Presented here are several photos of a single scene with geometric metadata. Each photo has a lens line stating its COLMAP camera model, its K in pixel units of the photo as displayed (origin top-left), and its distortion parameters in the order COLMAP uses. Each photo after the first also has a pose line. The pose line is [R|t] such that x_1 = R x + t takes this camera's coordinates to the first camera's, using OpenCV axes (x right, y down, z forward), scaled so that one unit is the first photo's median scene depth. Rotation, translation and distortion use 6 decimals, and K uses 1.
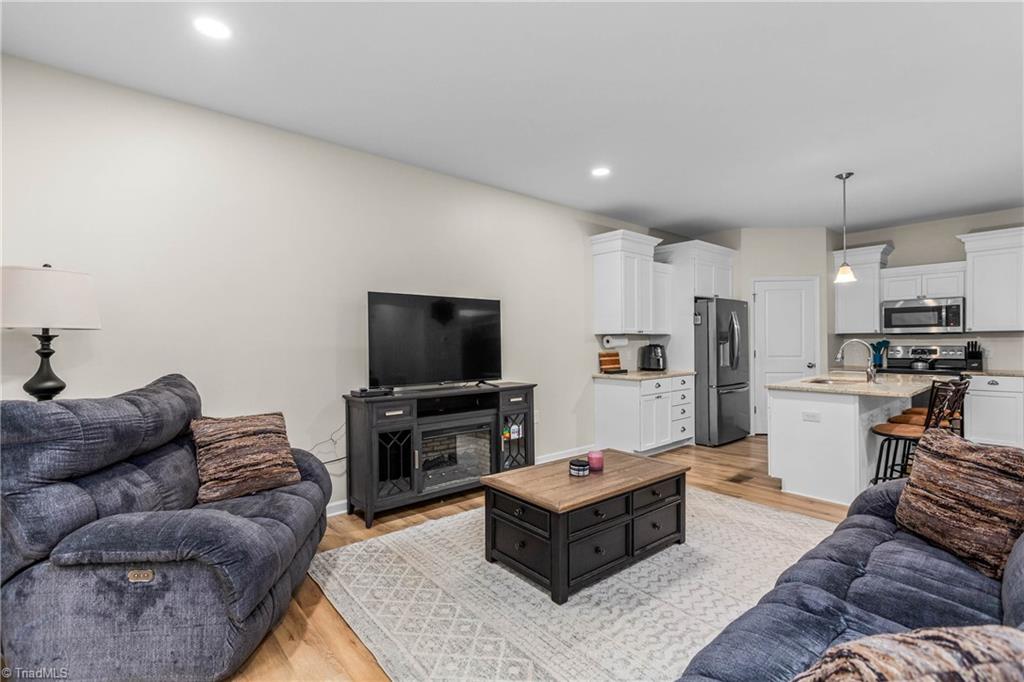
lens RADIAL K [[469.1, 0, 510.4], [0, 469.1, 341.6], [0, 0, 1]] dist [-0.000465, 0.000090]
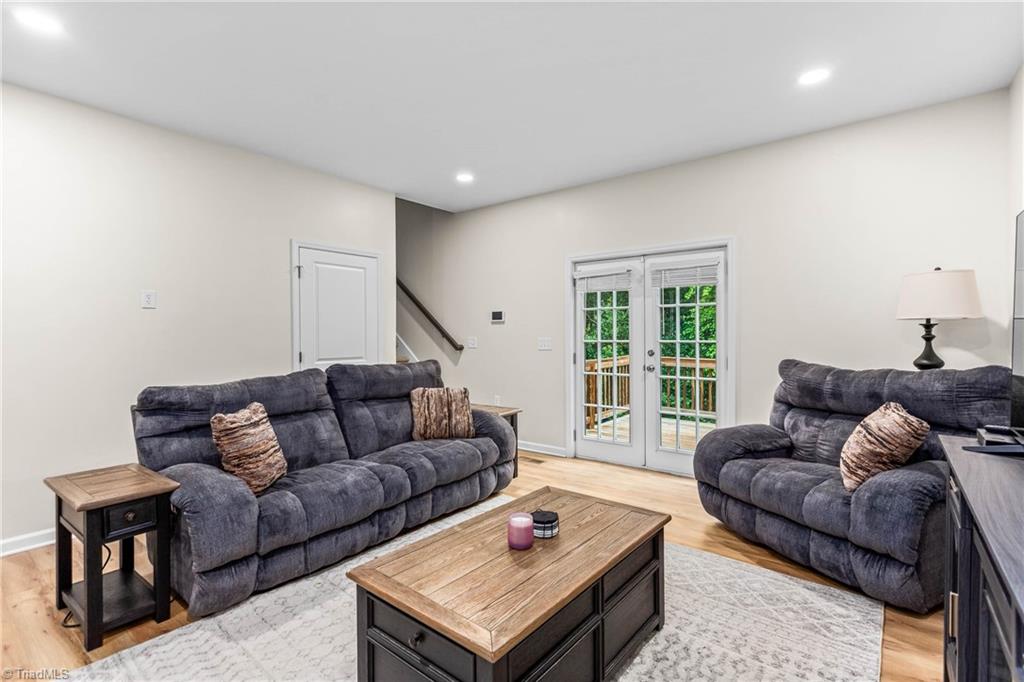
lens RADIAL K [[469.1, 0, 512.2], [0, 469.1, 341.6], [0, 0, 1]] dist [-0.000465, 0.000090]
pose [[-0.980629, 0.013662, -0.195399, 0.390062], [0.012004, 0.999881, 0.009667, 0.008714], [0.195508, 0.007135, -0.980676, 2.046132]]
